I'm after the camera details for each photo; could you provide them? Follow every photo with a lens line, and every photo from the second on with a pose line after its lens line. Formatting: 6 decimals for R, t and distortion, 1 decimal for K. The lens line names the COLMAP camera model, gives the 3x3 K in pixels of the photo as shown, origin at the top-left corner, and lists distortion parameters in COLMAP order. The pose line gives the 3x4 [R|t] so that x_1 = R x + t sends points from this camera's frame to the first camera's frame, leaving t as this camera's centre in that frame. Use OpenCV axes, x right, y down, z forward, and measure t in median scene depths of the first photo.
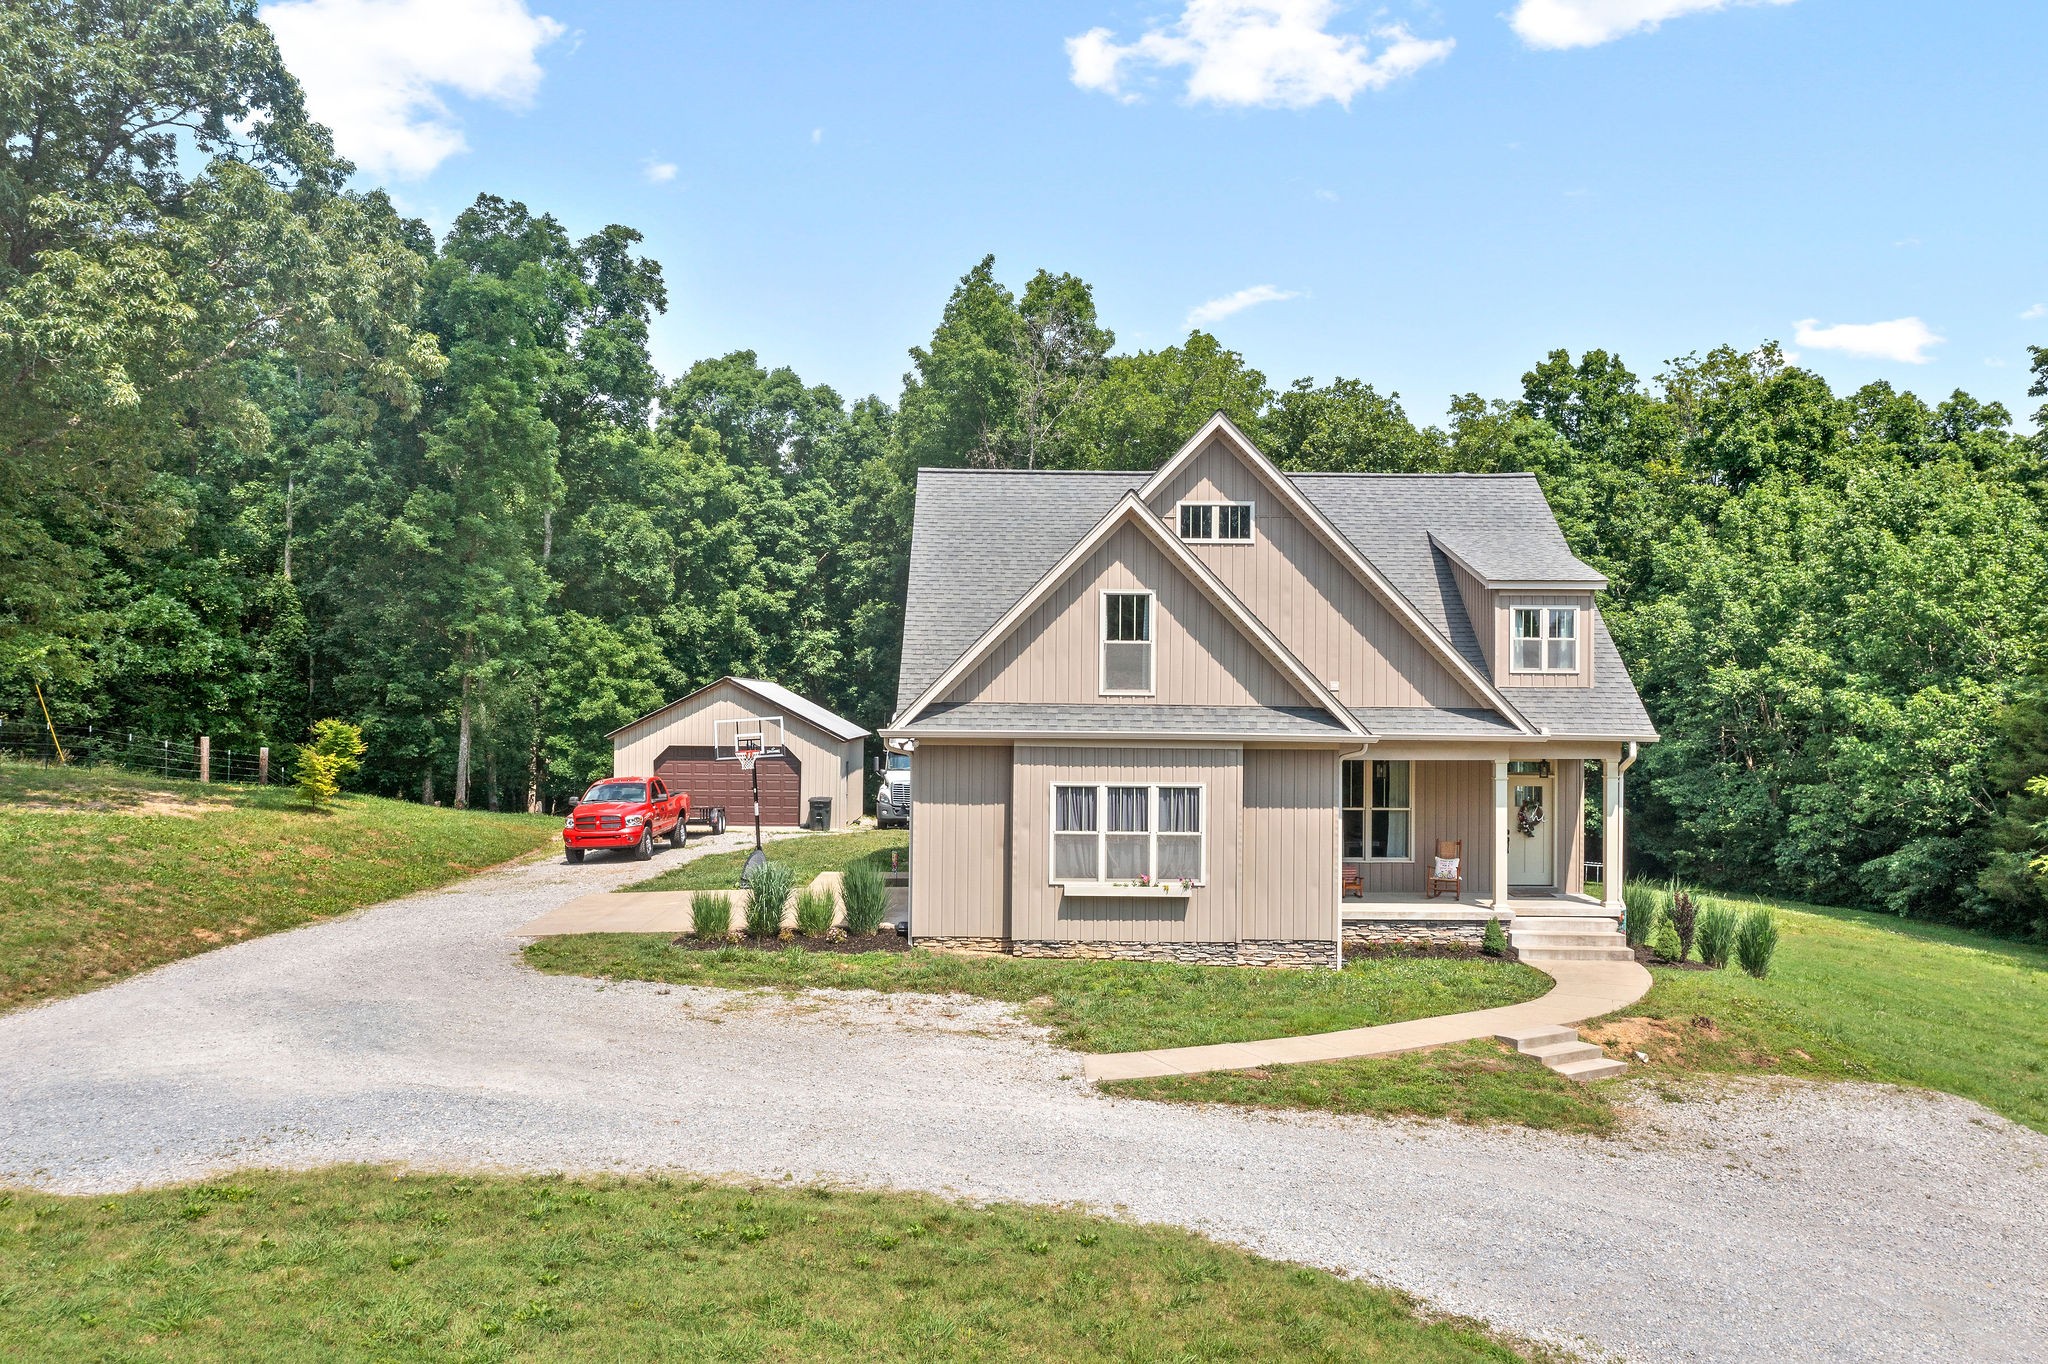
lens RADIAL K [[1623.4, 0, 1018.6], [0, 1623.4, 659.3], [0, 0, 1]] dist [-0.016846, 0.000450]
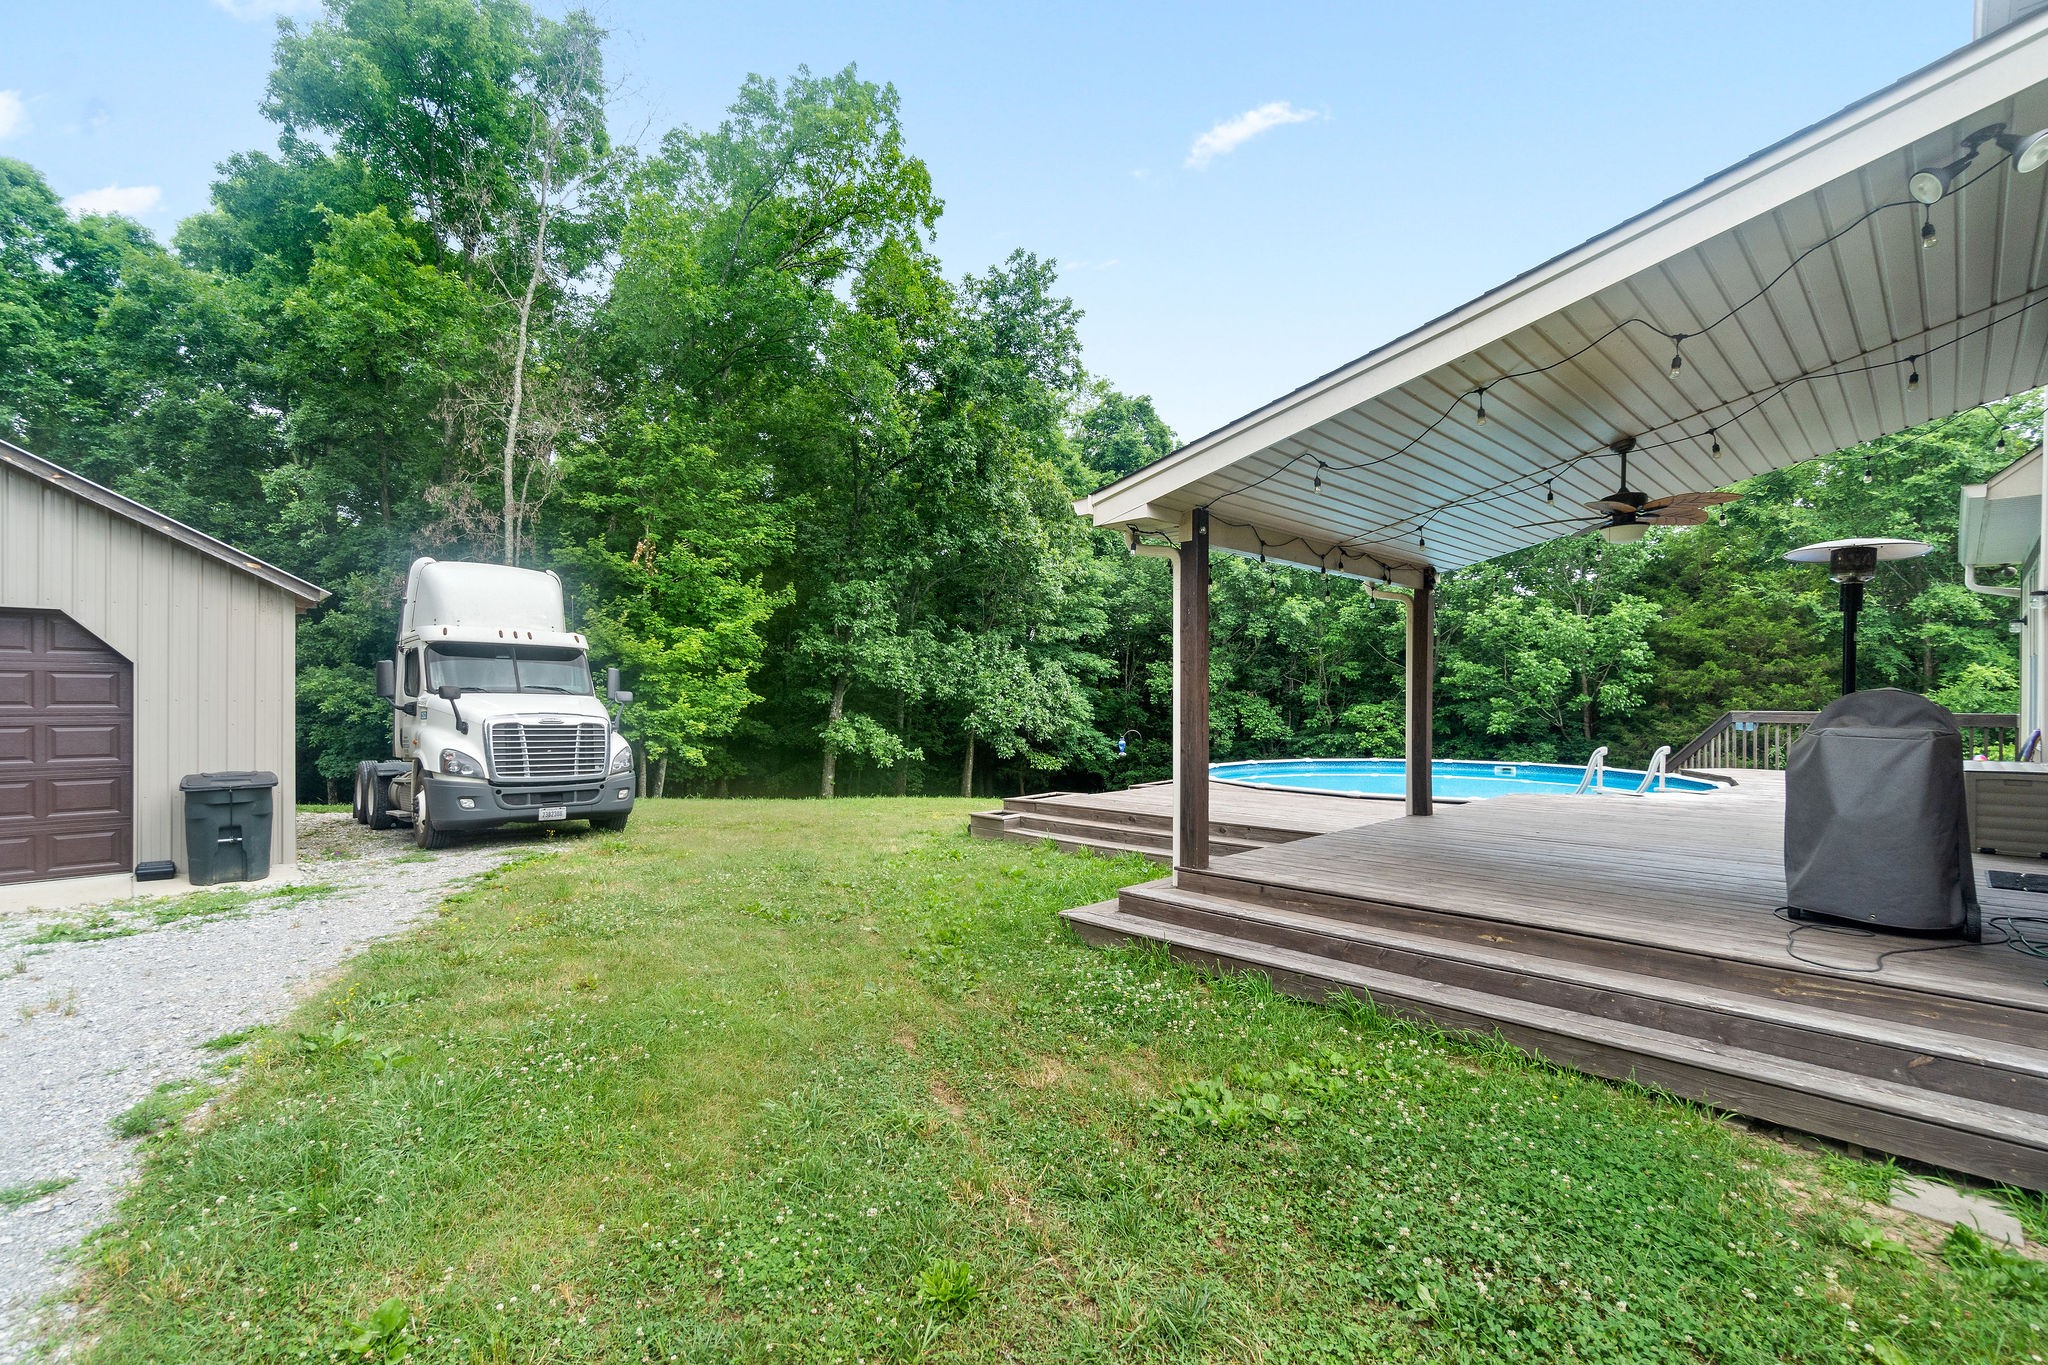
lens RADIAL K [[904.0, 0, 1022.2], [0, 904.0, 700.5], [0, 0, 1]] dist [-0.012527, -0.000388]
pose [[0.722759, -0.008482, 0.691048, -0.247722], [-0.018244, 0.999342, 0.031347, 0.119815], [-0.690860, -0.035264, 0.722129, 1.467754]]
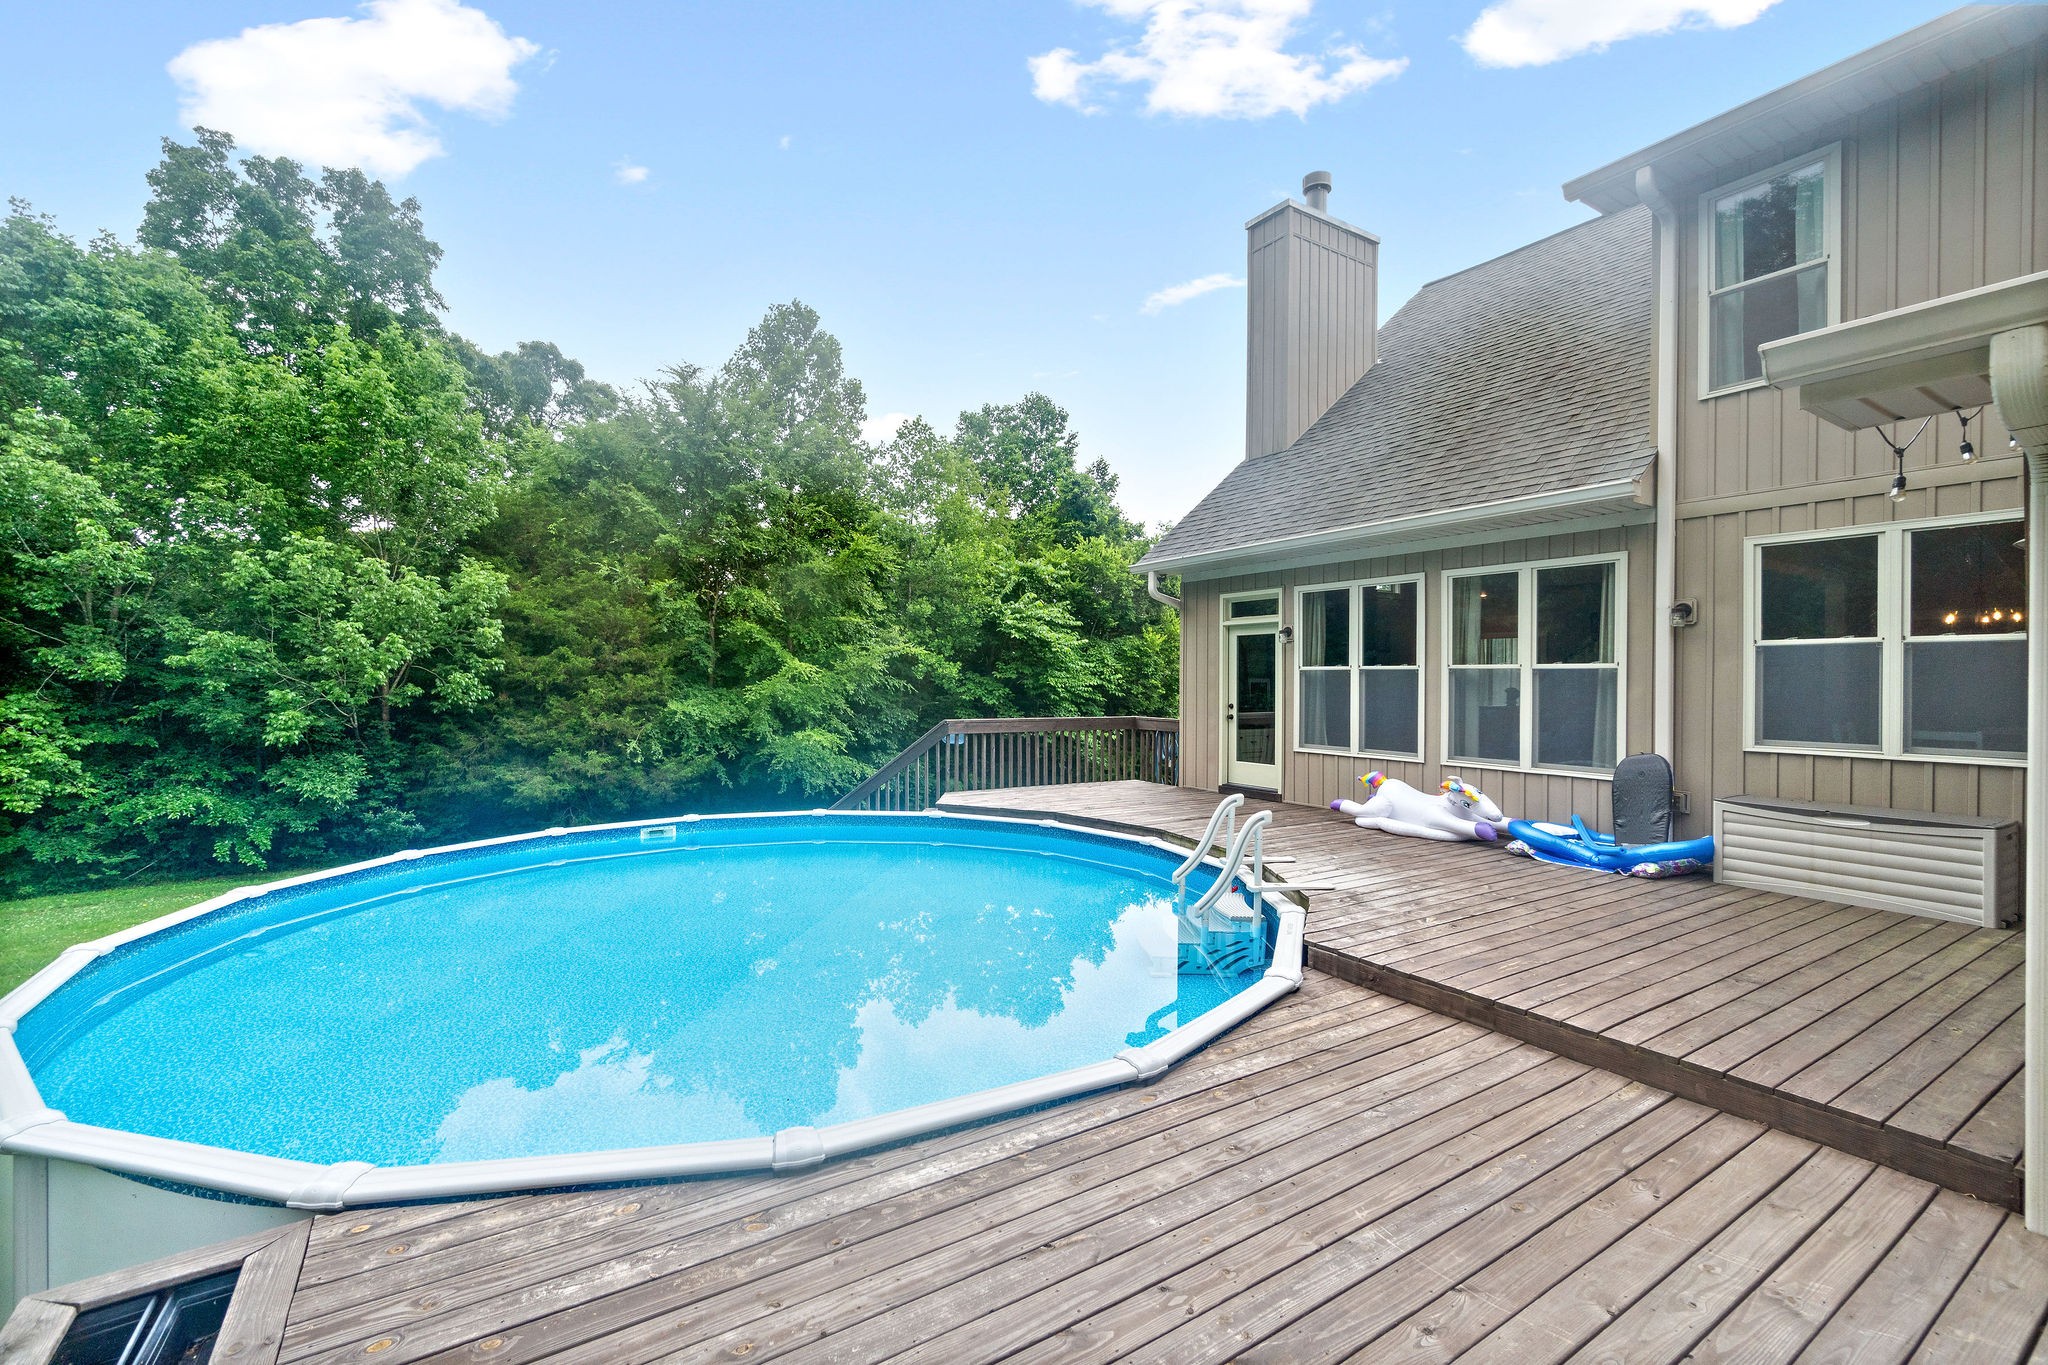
lens RADIAL K [[878.7, 0, 1029.3], [0, 878.7, 687.5], [0, 0, 1]] dist [-0.003056, -0.000206]
pose [[-0.524234, -0.015443, 0.851434, 0.072095], [-0.036347, 0.999330, -0.004253, 0.120336], [-0.850798, -0.033176, -0.524444, 1.759184]]
